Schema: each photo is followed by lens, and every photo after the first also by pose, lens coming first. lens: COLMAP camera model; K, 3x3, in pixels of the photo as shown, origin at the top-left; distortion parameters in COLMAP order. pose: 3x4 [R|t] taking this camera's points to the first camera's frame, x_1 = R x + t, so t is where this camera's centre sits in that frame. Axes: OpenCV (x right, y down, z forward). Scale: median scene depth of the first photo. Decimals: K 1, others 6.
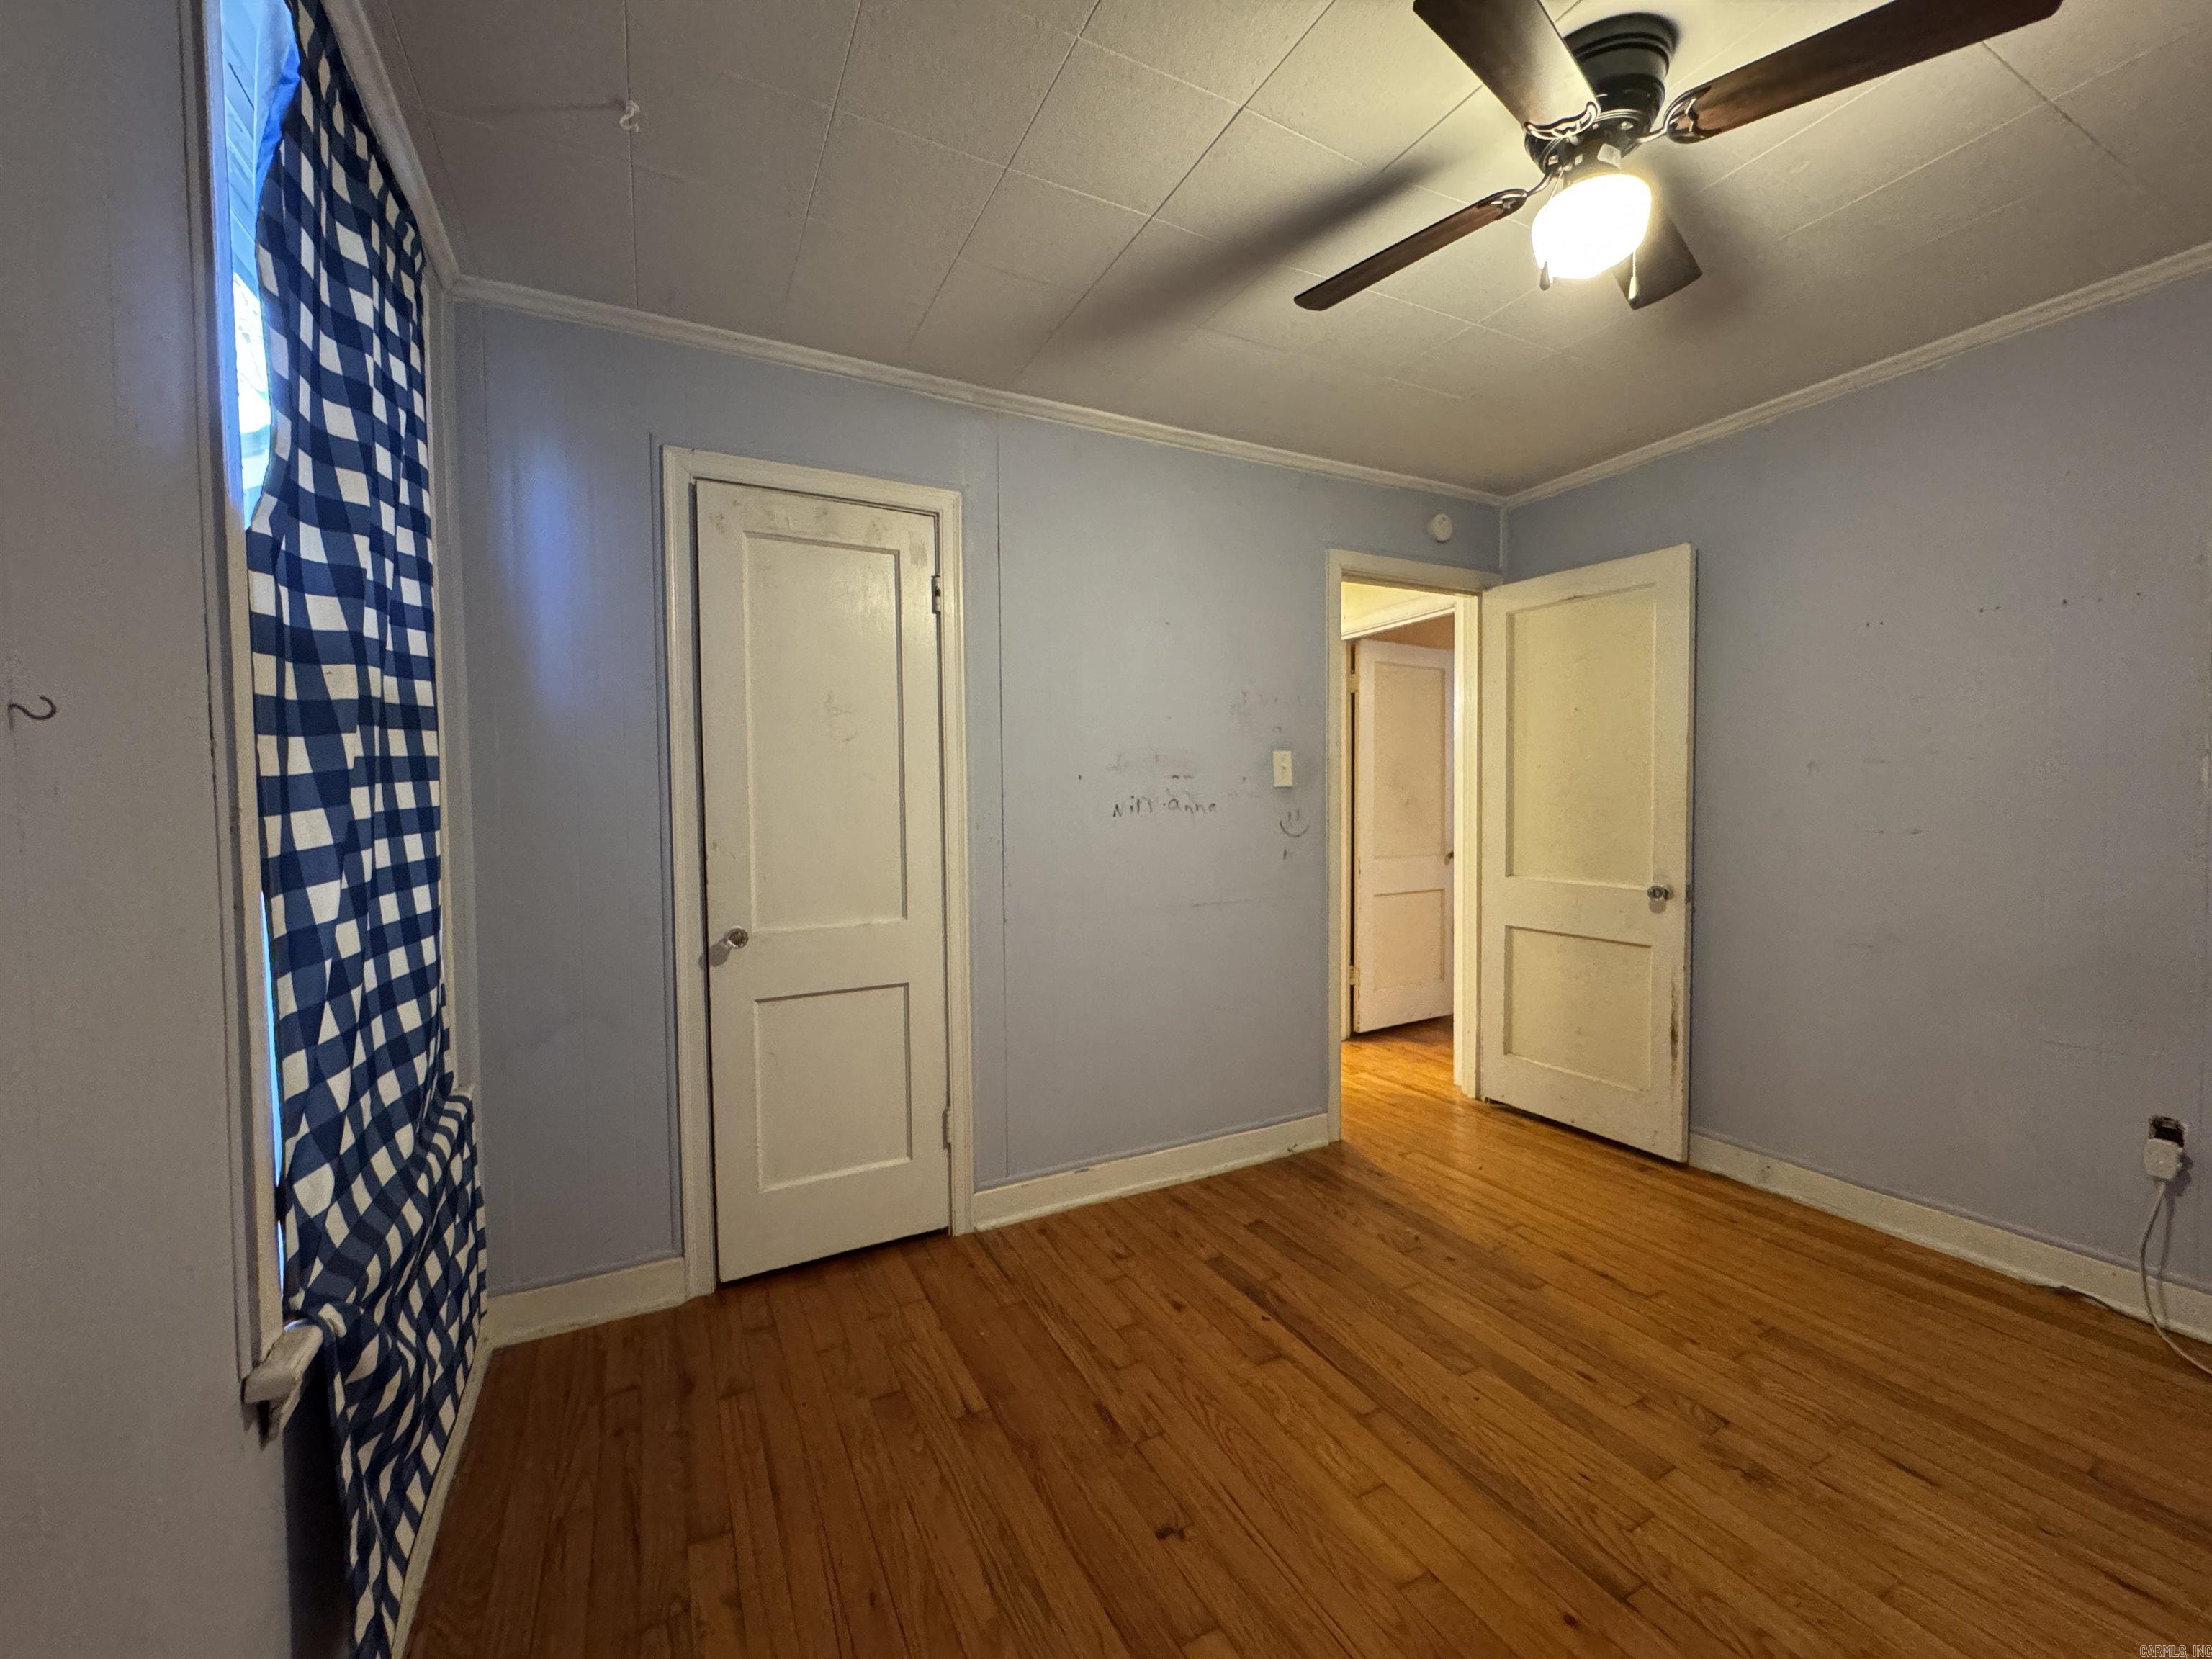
lens RADIAL K [[880.8, 0, 1104.1], [0, 880.8, 827.2], [0, 0, 1]] dist [-0.003815, 0.000561]
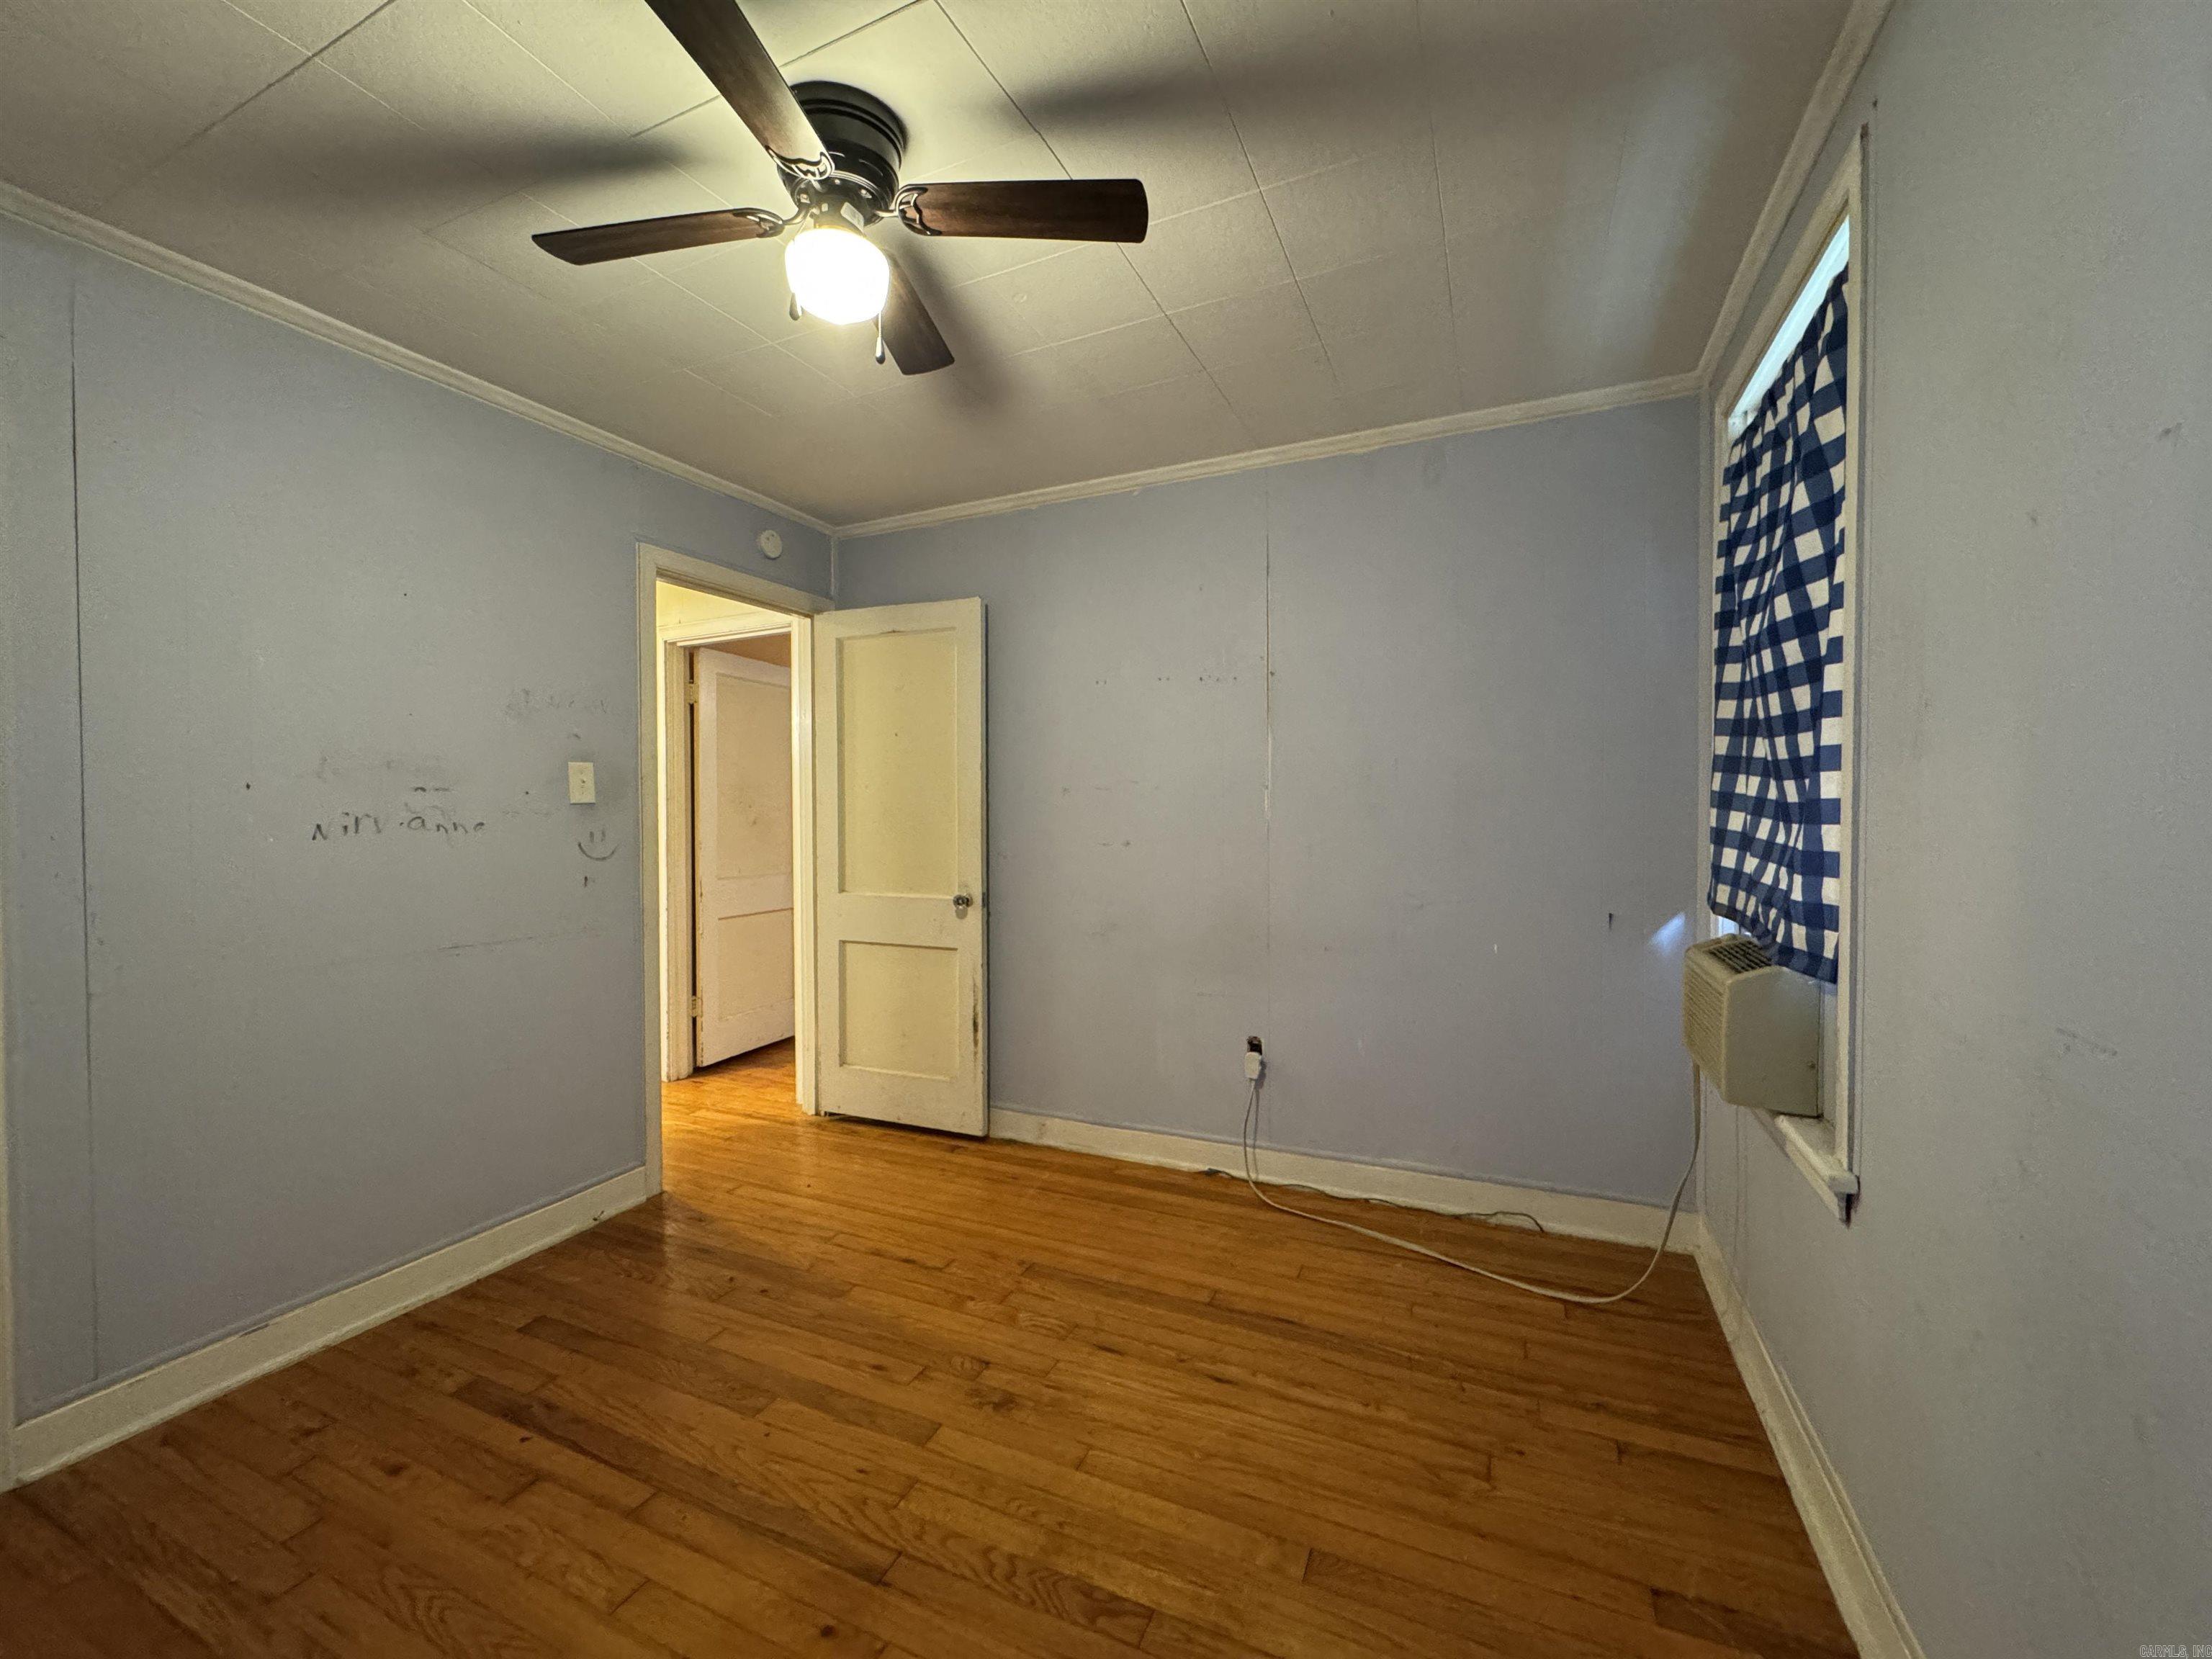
lens RADIAL K [[880.8, 0, 1104.1], [0, 880.8, 827.2], [0, 0, 1]] dist [-0.003815, 0.000561]
pose [[0.786033, -0.004176, 0.618170, 0.081620], [0.016643, 0.999758, -0.014408, -0.001043], [-0.617960, 0.021614, 0.785912, -0.006125]]
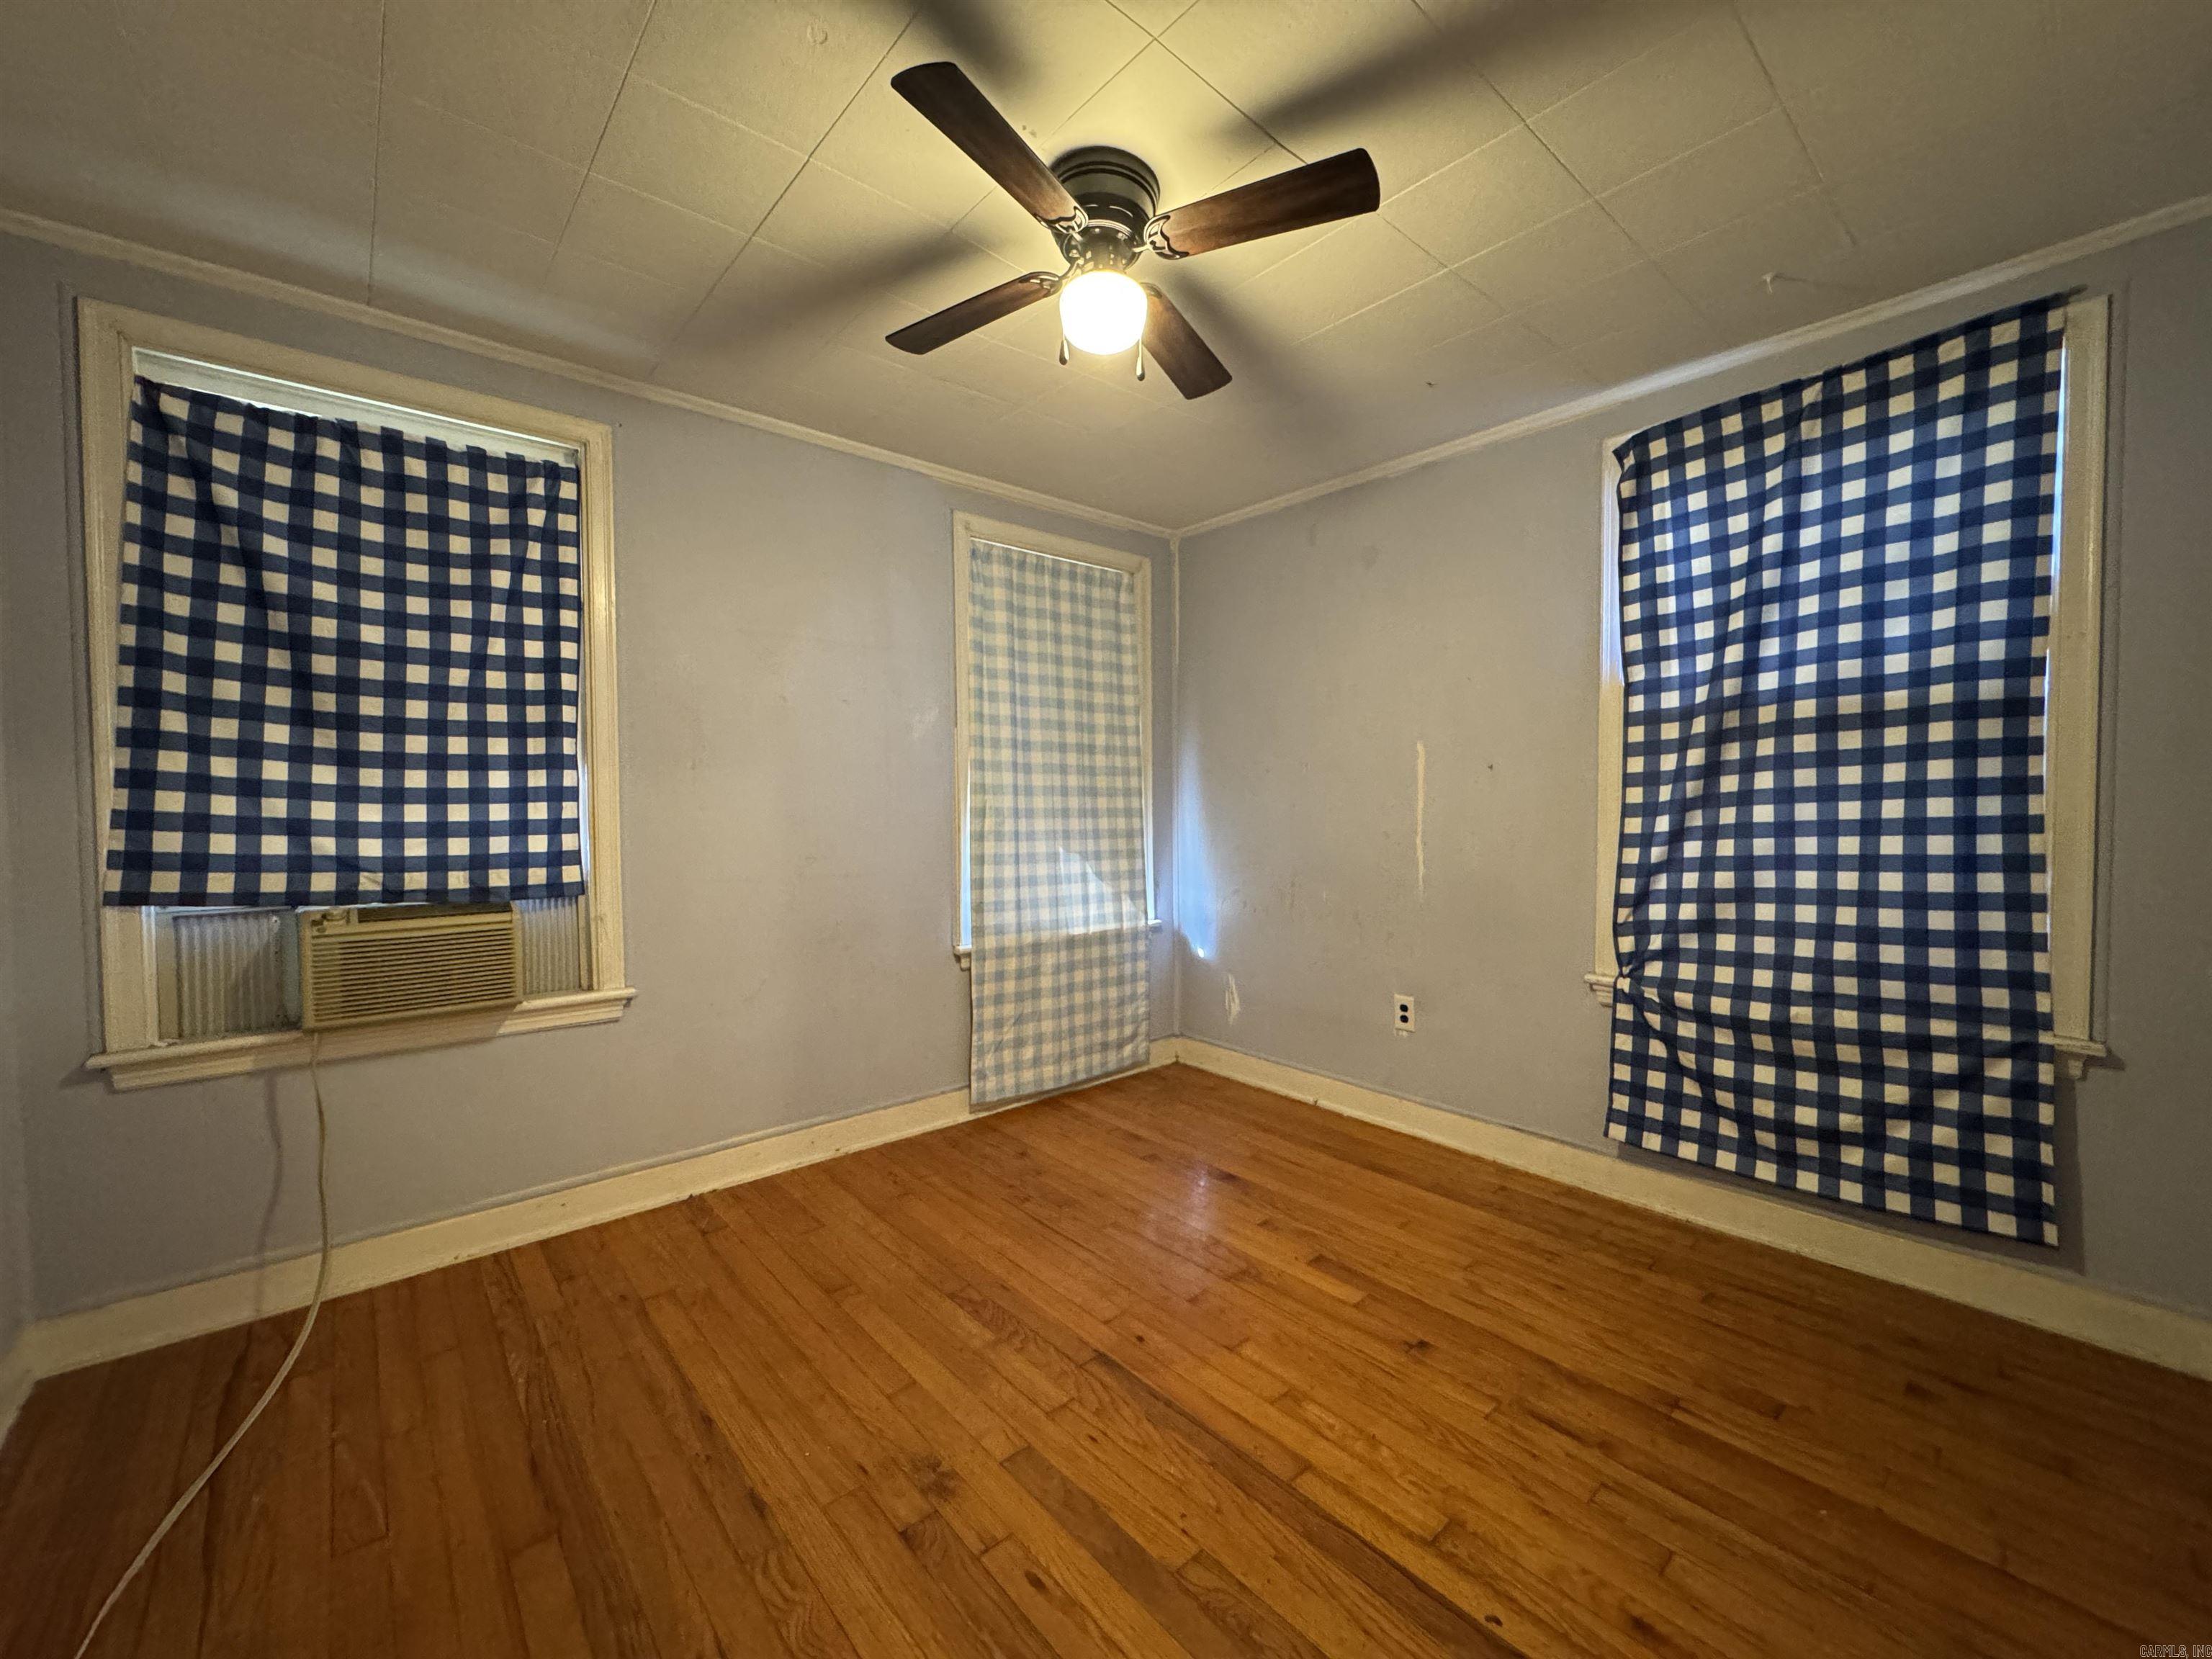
lens RADIAL K [[880.8, 0, 1104.1], [0, 880.8, 827.2], [0, 0, 1]] dist [-0.003815, 0.000561]
pose [[-0.971262, 0.026615, -0.236521, 0.462717], [0.011508, 0.997817, 0.065028, -0.031400], [0.237736, 0.060437, -0.969448, 1.194501]]
